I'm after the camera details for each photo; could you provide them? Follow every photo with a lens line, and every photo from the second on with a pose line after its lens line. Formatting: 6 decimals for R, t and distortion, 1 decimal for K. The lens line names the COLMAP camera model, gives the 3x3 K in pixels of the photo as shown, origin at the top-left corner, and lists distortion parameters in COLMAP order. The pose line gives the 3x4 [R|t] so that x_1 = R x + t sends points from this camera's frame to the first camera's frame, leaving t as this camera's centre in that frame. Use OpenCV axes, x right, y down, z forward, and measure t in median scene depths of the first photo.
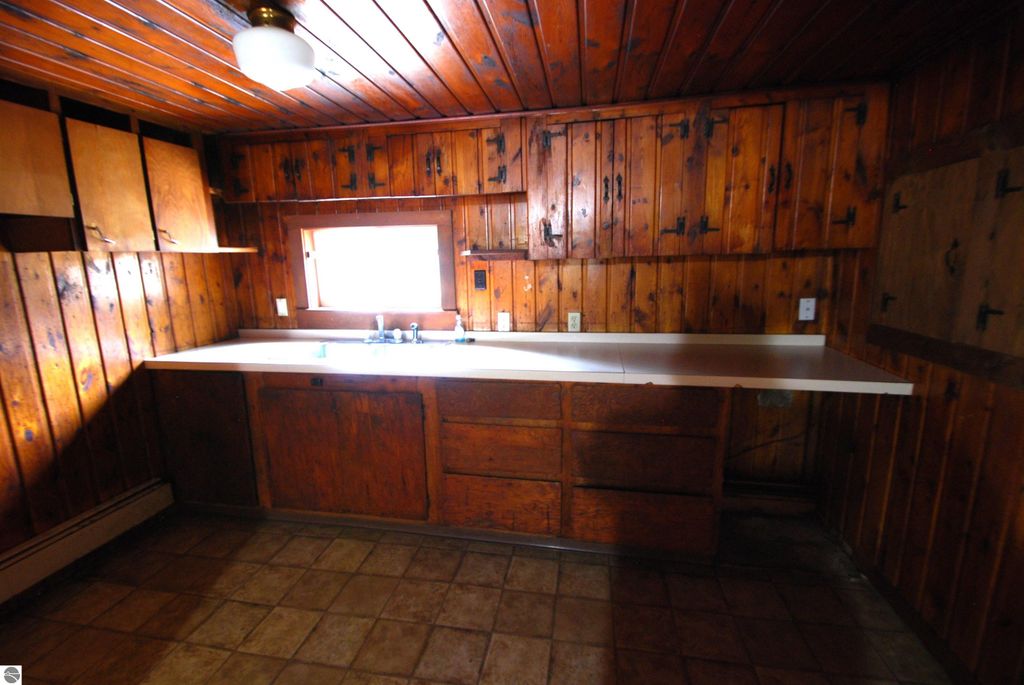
lens RADIAL K [[450.2, 0, 509.4], [0, 450.2, 338.5], [0, 0, 1]] dist [0.012200, -0.015862]
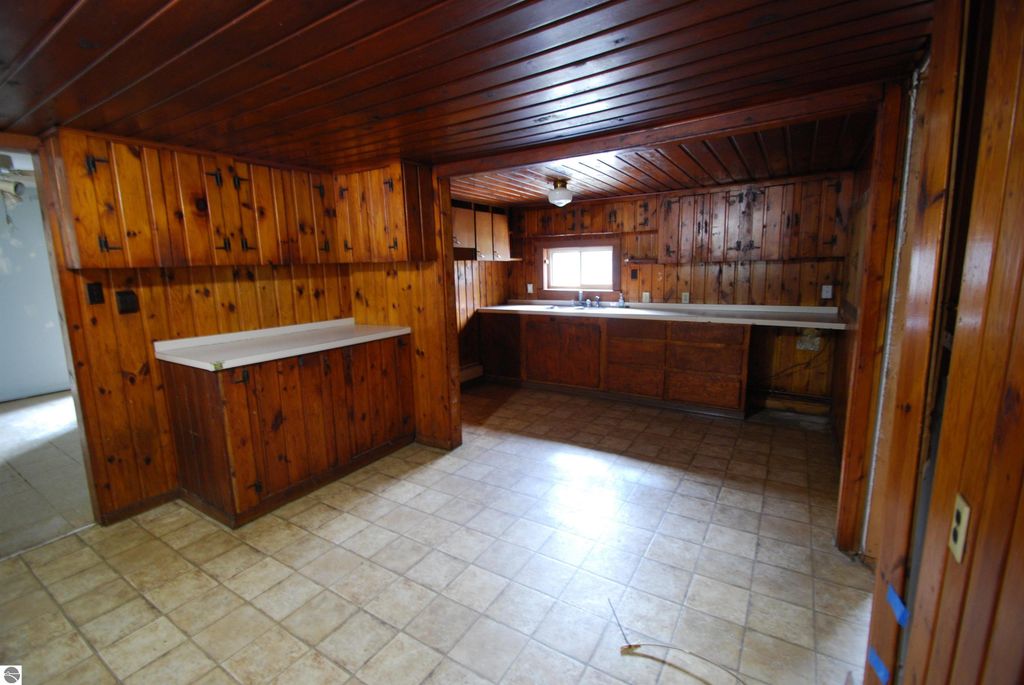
lens RADIAL K [[450.2, 0, 509.4], [0, 450.2, 338.5], [0, 0, 1]] dist [0.012200, -0.015862]
pose [[0.926209, 0.058977, -0.372368, 0.192554], [-0.063762, 0.997965, -0.000536, 0.194767], [0.371579, 0.024239, 0.928085, -1.063014]]
